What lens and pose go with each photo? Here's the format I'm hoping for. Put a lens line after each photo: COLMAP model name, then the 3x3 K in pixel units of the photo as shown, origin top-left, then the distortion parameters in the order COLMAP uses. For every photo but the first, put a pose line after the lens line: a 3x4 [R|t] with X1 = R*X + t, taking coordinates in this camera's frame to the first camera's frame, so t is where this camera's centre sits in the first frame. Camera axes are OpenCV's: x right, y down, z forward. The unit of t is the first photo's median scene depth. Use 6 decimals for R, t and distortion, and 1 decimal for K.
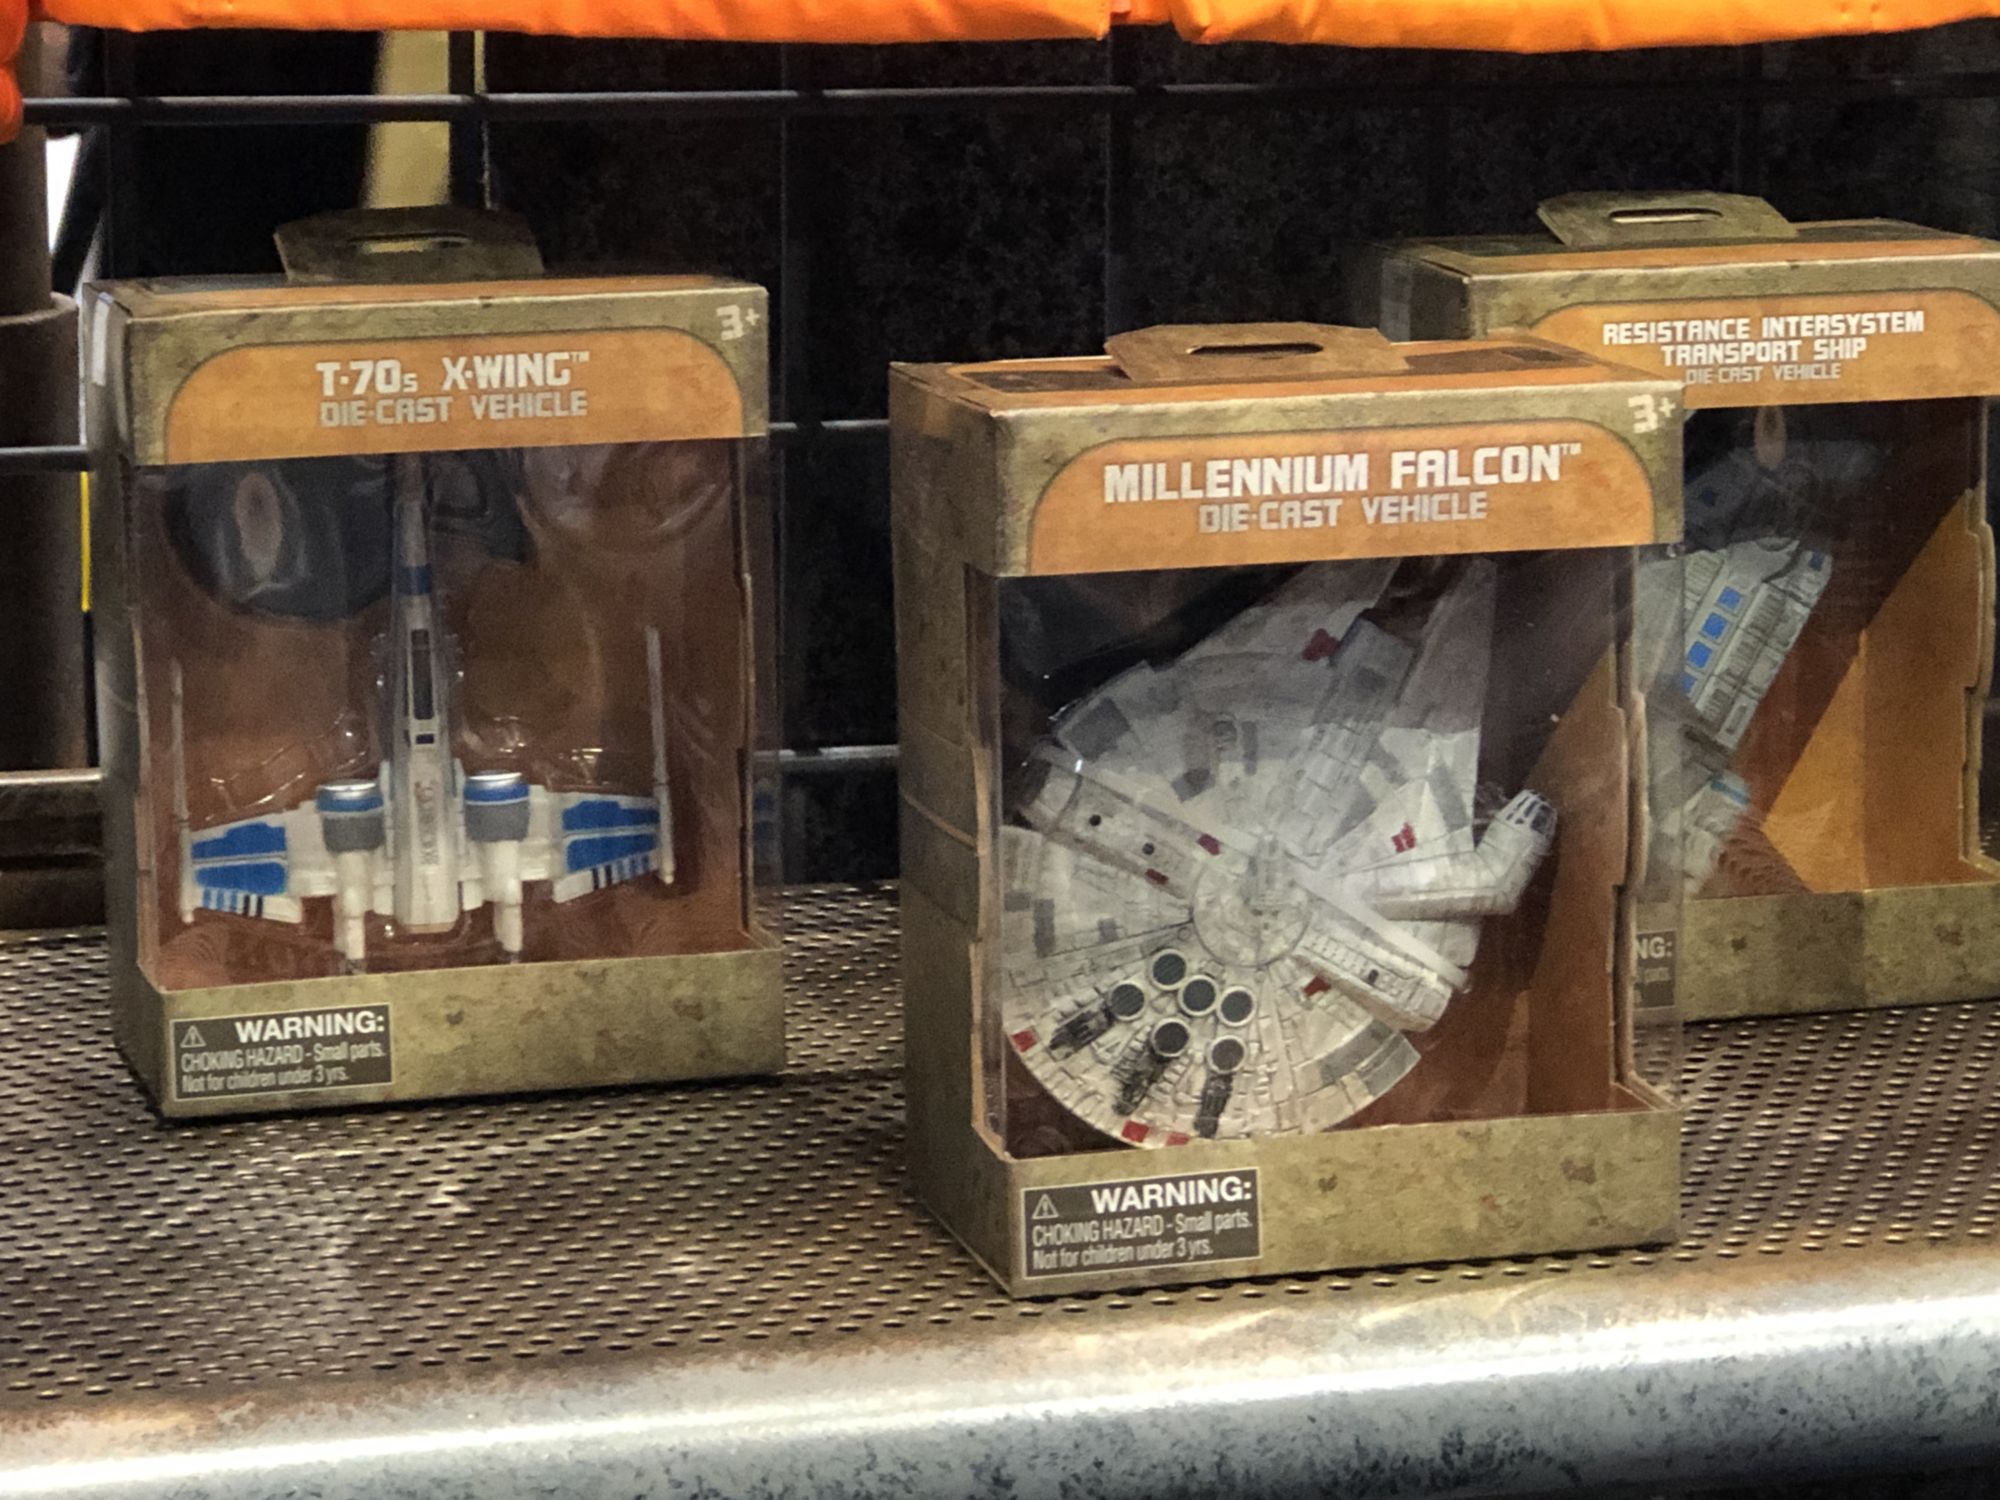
lens RADIAL K [[5882.2, 0, 1000.3], [0, 5882.2, 749.6], [0, 0, 1]] dist [-0.152595, 0.000000]
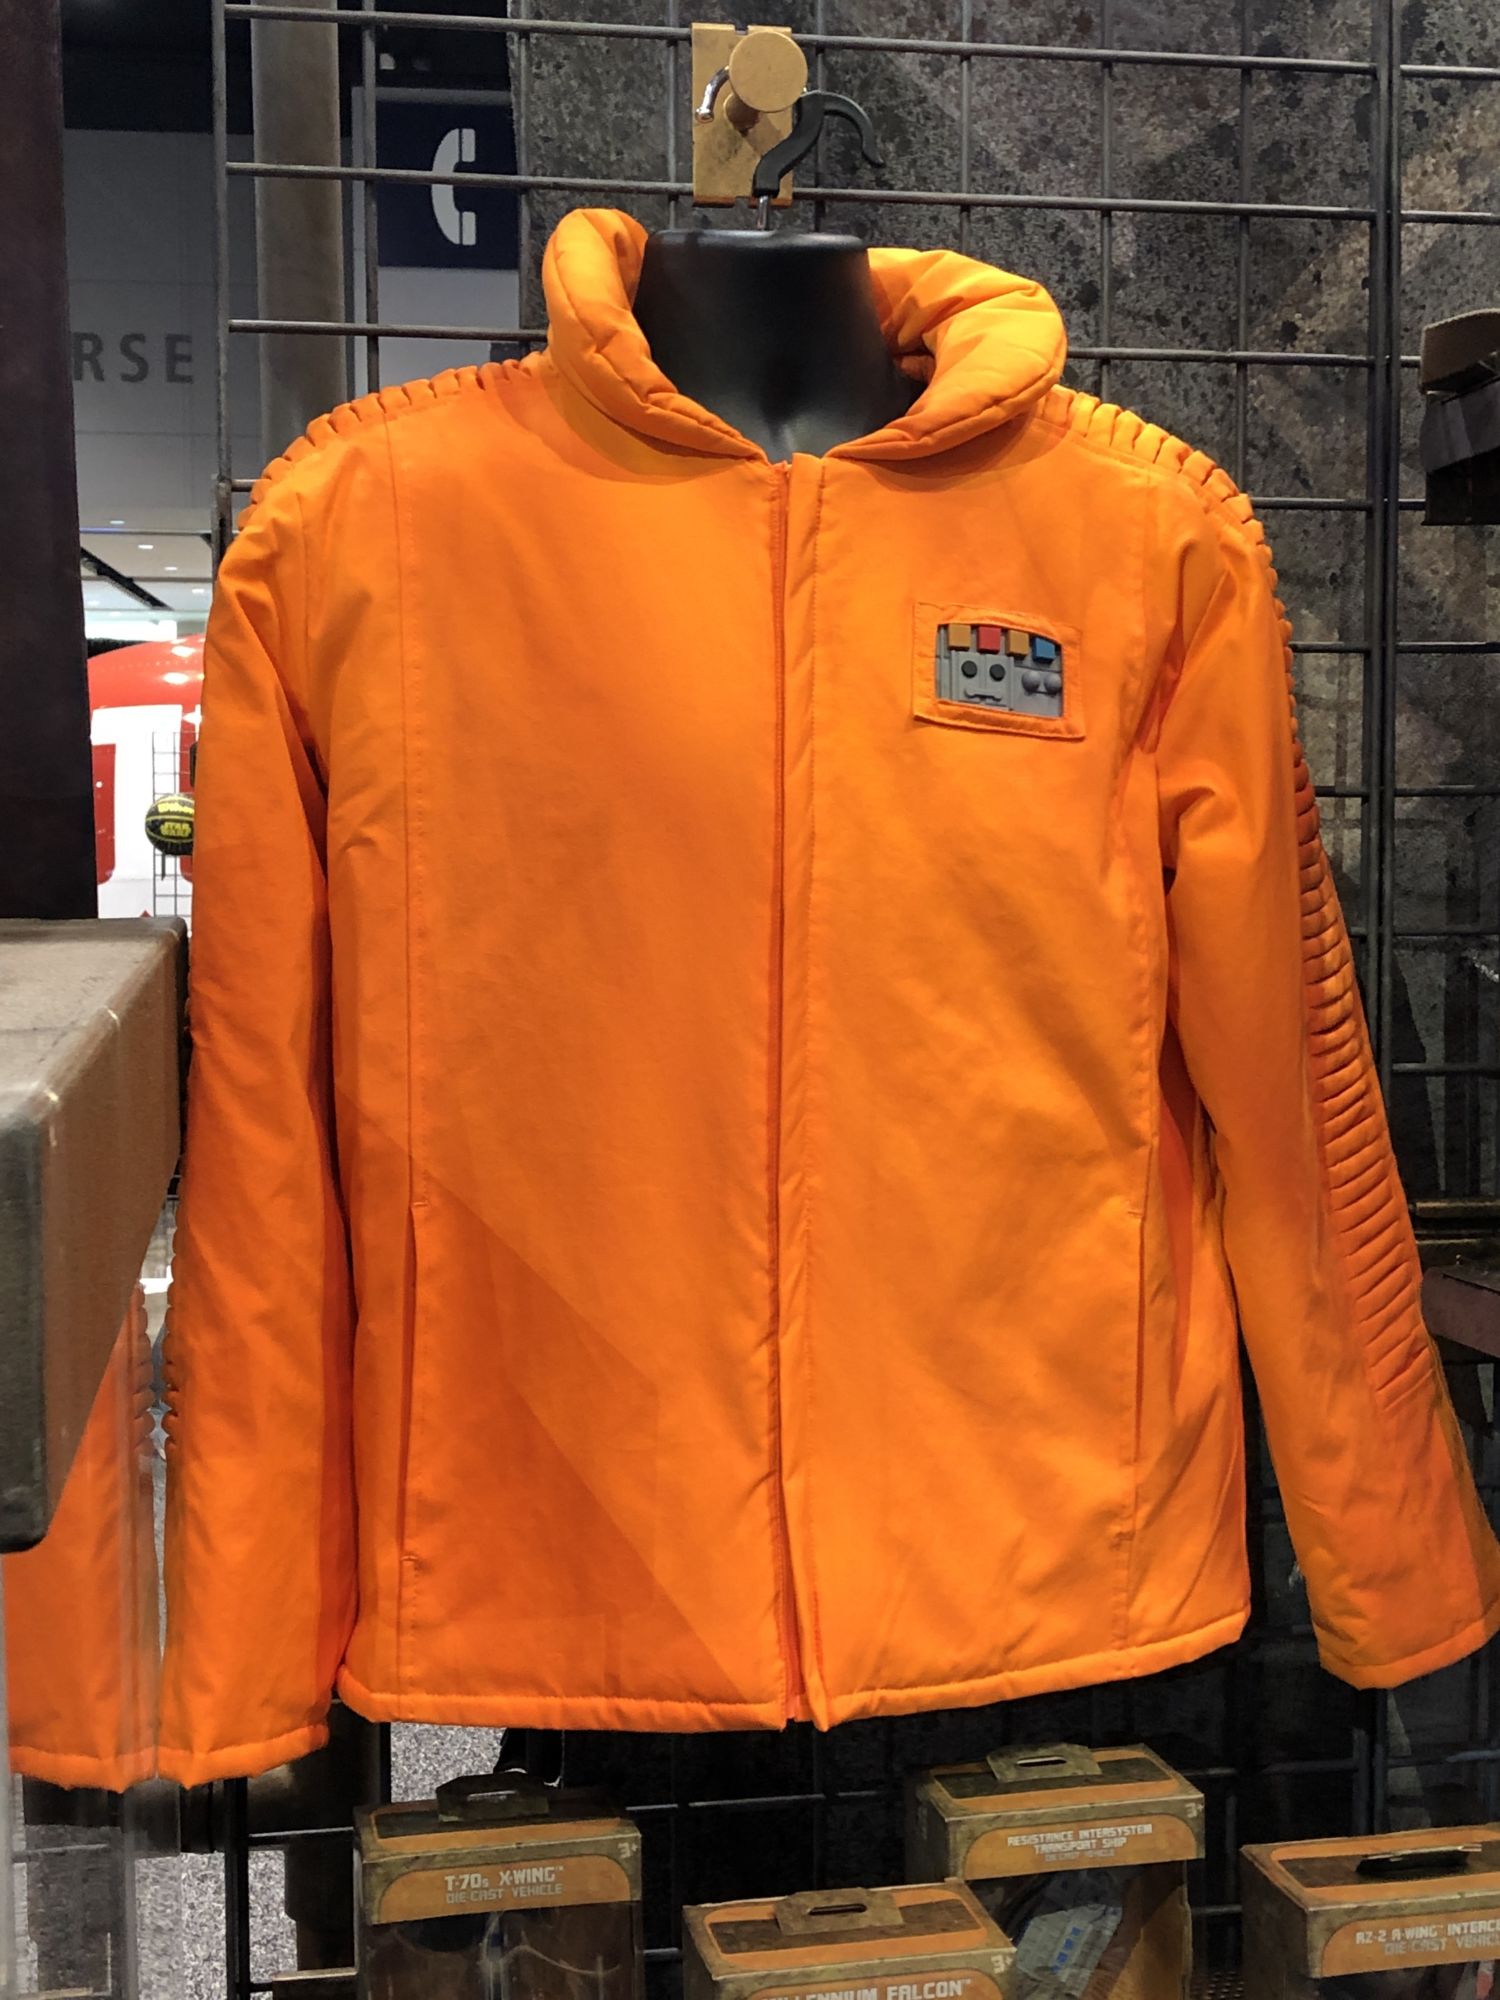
lens RADIAL K [[2716.5, 0, 748.8], [0, 2716.5, 1000.4], [0, 0, 1]] dist [0.007671, 0.000000]
pose [[0.998153, -0.010820, -0.059783, 0.071543], [0.001196, 0.987323, -0.158722, -0.235868], [0.060743, 0.158357, 0.985512, -0.110321]]
